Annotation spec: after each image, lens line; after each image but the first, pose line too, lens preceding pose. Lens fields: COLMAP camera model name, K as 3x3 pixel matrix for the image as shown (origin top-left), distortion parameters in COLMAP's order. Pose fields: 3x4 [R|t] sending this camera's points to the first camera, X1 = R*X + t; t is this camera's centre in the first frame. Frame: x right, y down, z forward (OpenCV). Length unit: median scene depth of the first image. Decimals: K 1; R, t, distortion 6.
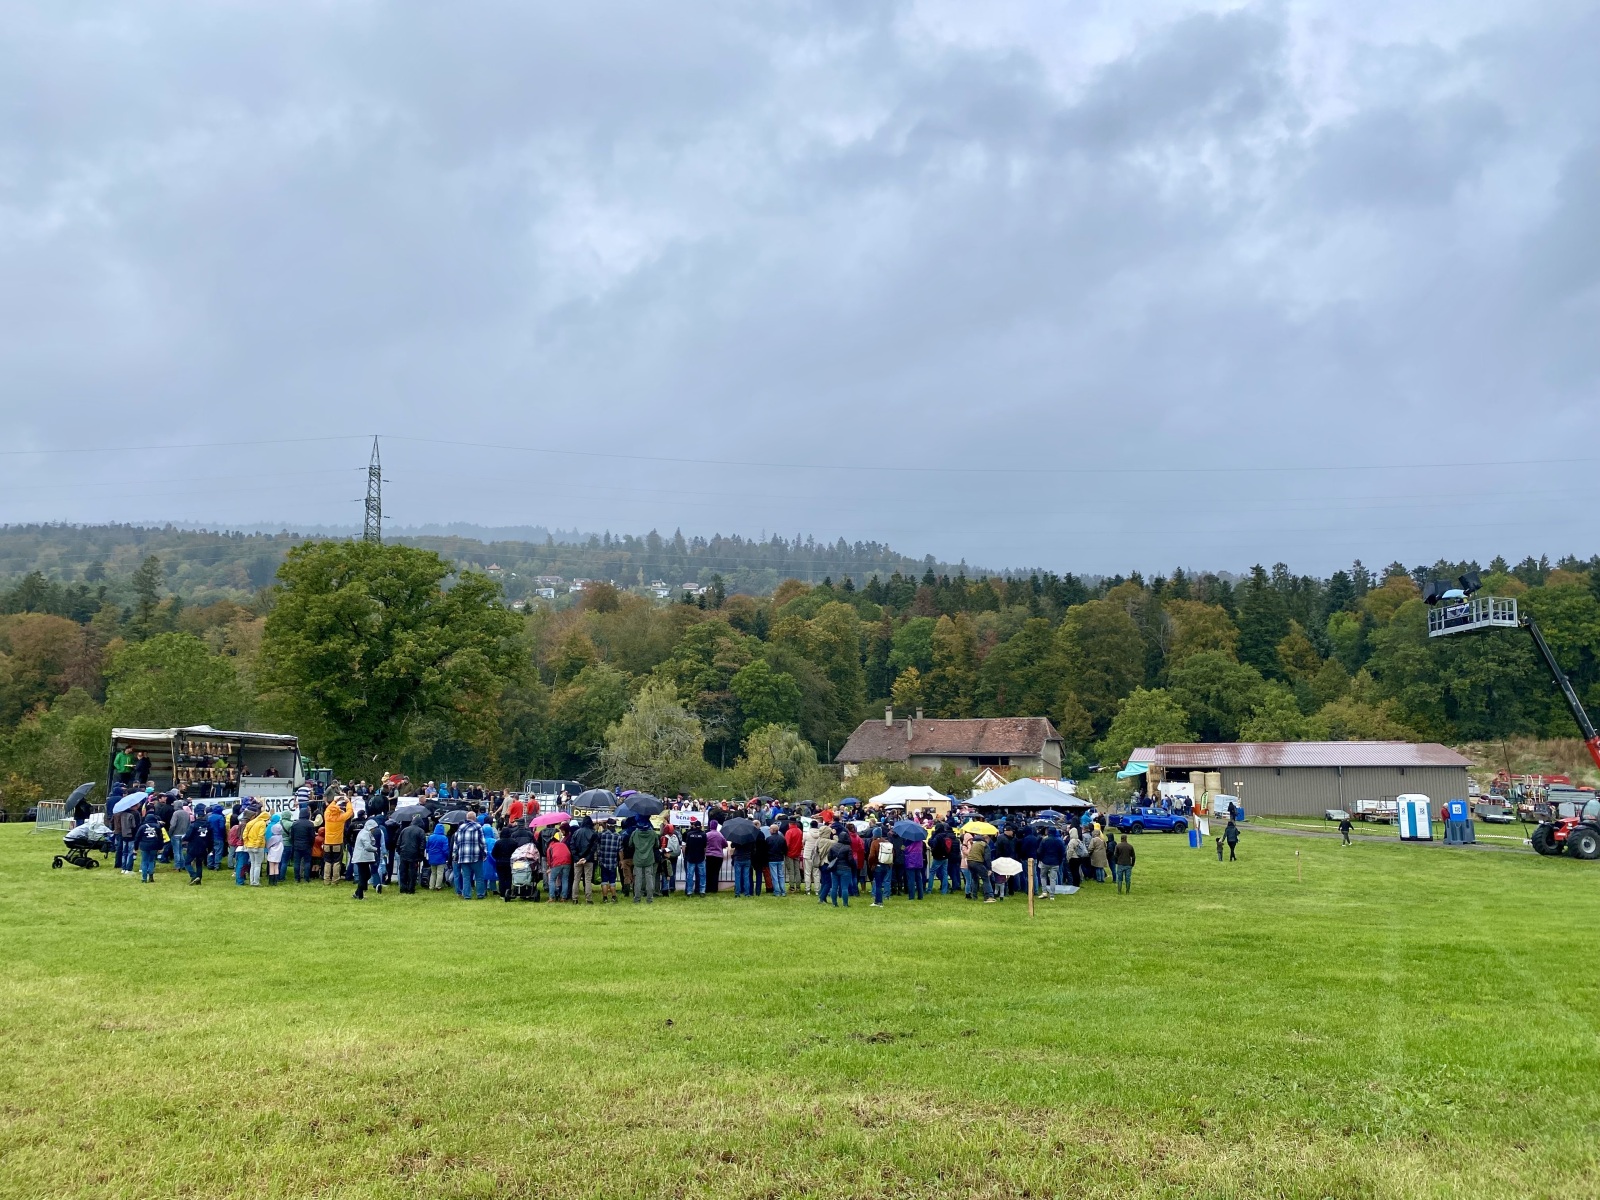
lens RADIAL K [[1229.5, 0, 796.7], [0, 1229.5, 590.9], [0, 0, 1]] dist [0.041634, -0.045667]
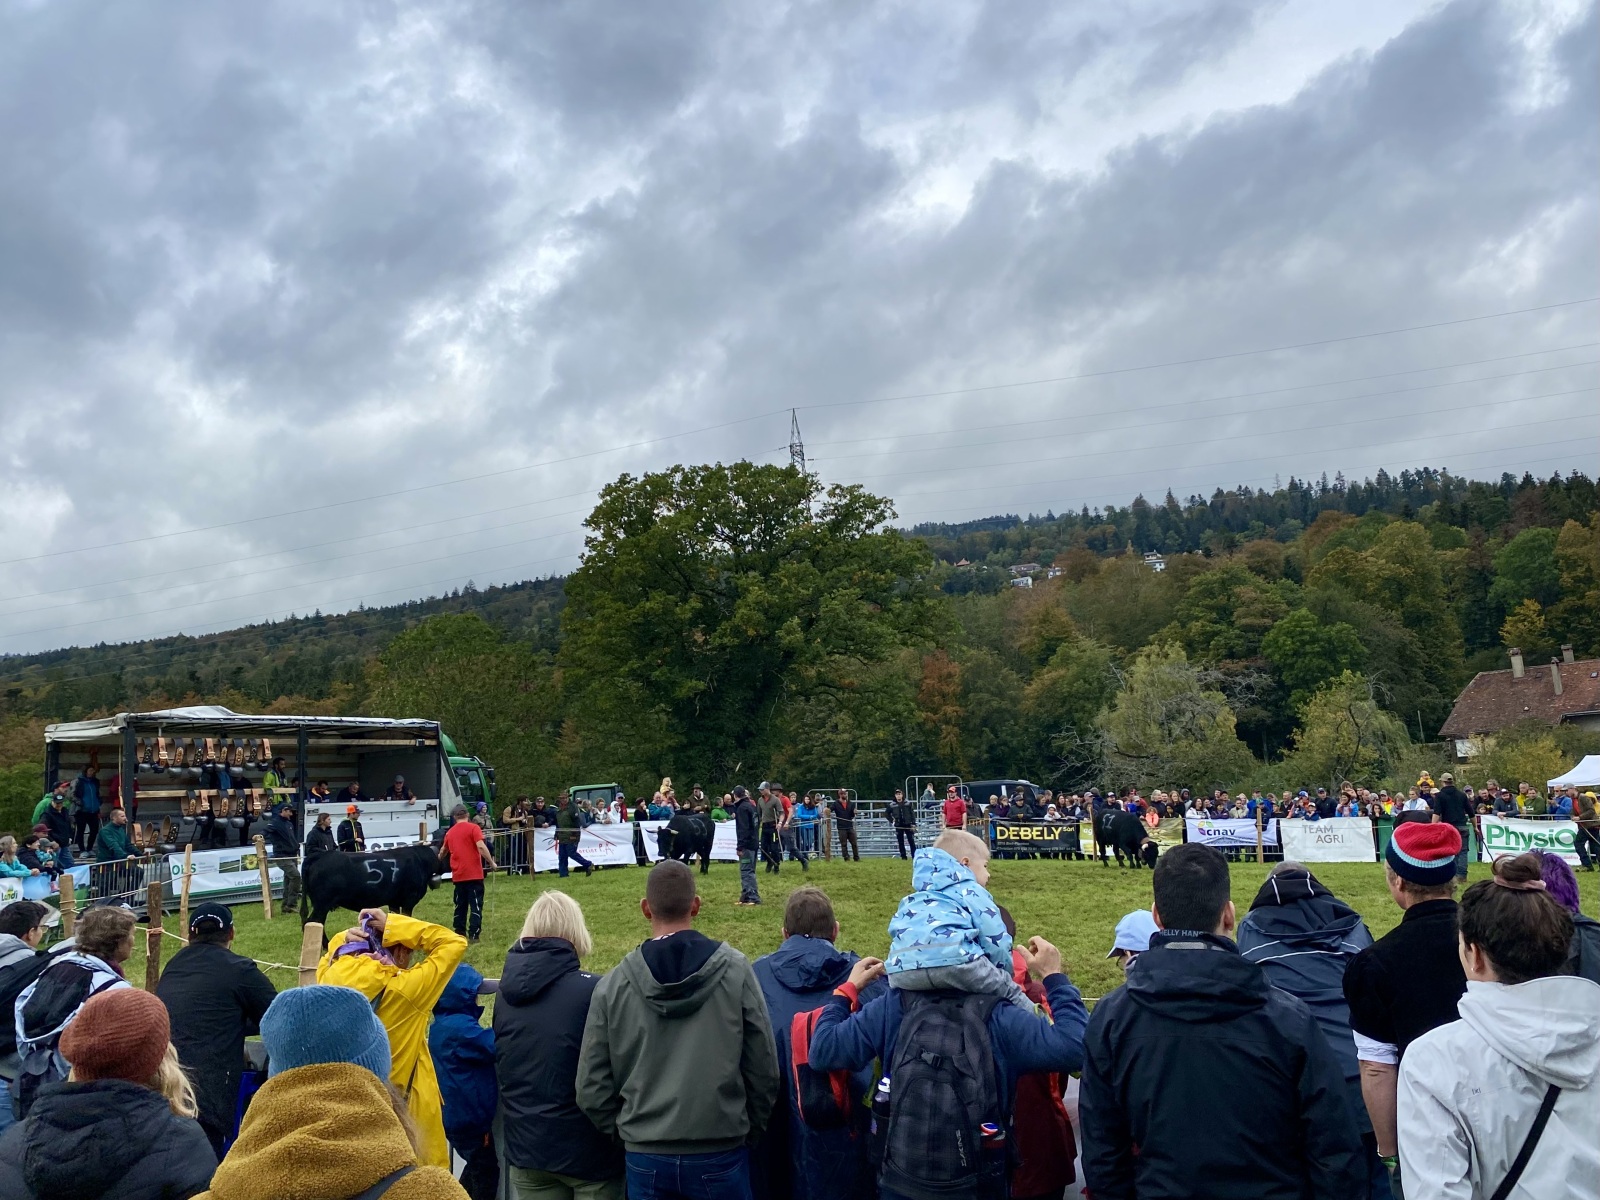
lens RADIAL K [[1376.2, 0, 782.9], [0, 1376.2, 595.9], [0, 0, 1]] dist [0.082759, -0.132135]
pose [[0.922386, -0.122973, -0.366171, -0.009613], [0.126364, 0.991874, -0.014796, 0.020003], [0.365014, -0.032623, 0.930430, 0.109132]]
